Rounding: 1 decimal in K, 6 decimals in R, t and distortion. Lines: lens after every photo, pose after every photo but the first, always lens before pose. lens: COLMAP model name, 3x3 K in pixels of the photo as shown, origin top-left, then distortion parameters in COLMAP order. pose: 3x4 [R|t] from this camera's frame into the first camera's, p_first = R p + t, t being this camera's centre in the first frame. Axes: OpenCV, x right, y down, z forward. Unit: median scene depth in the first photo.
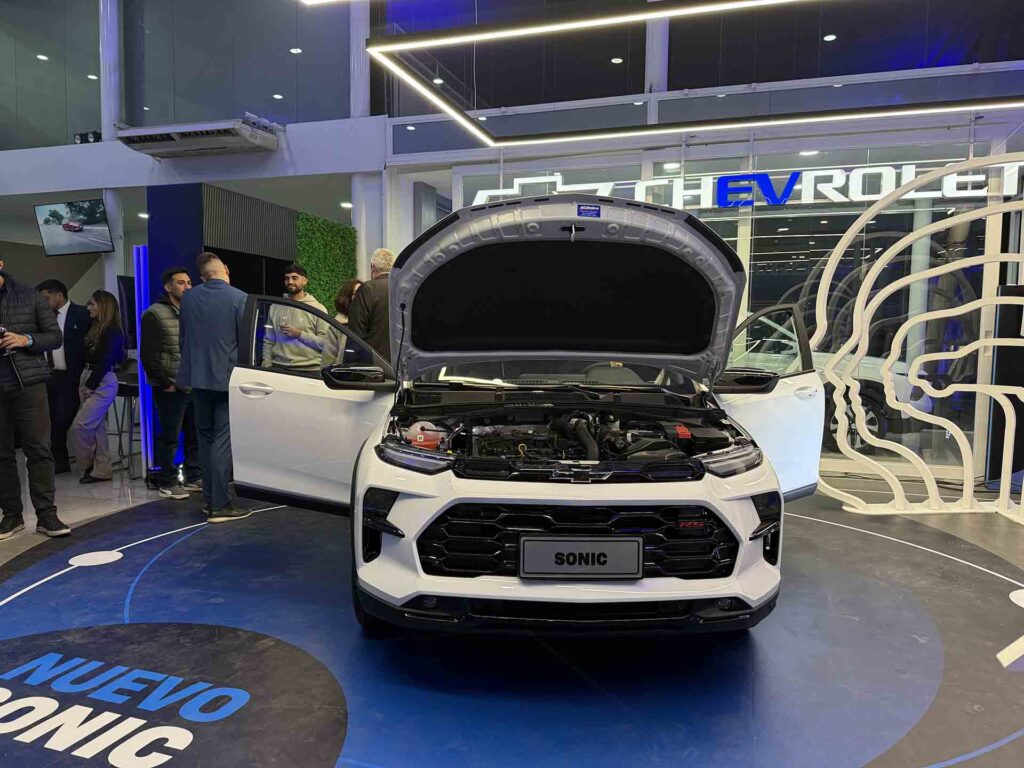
lens RADIAL K [[710.5, 0, 512.0], [0, 710.5, 384.0], [0, 0, 1]] dist [0.001907, -0.038335]
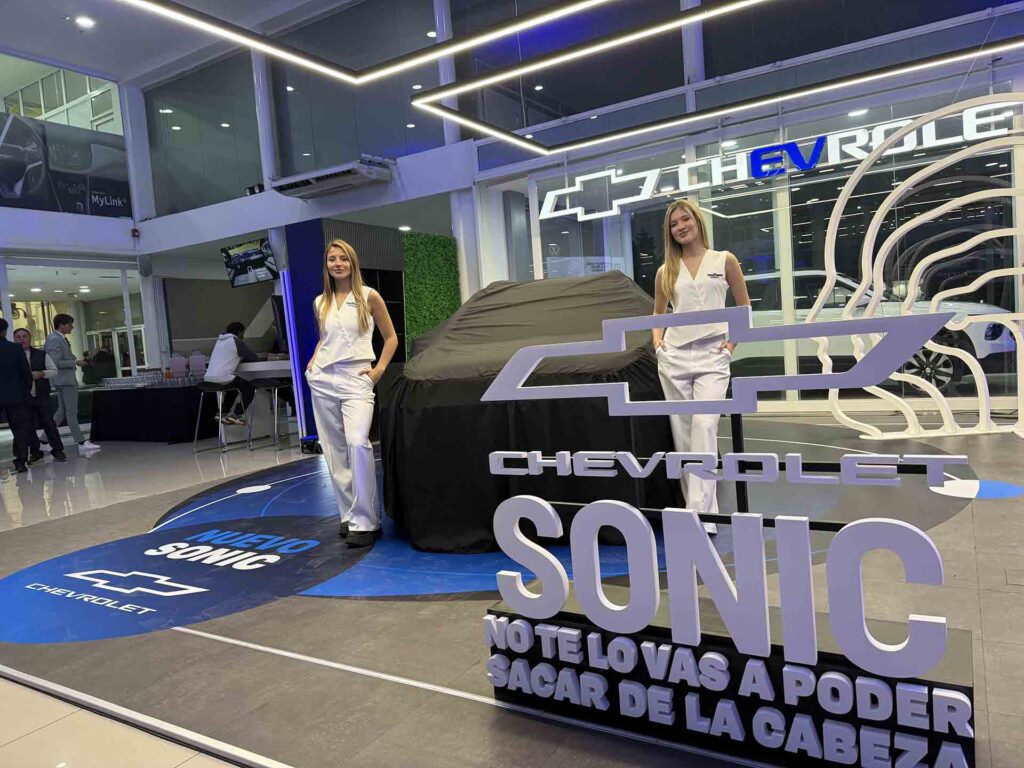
lens RADIAL K [[737.1, 0, 512.0], [0, 737.1, 384.0], [0, 0, 1]] dist [-0.002313, -0.048315]
pose [[0.963465, -0.069100, -0.258767, 0.510170], [0.068669, 0.997582, -0.010715, 0.135113], [0.258882, -0.007446, 0.965880, -0.491284]]
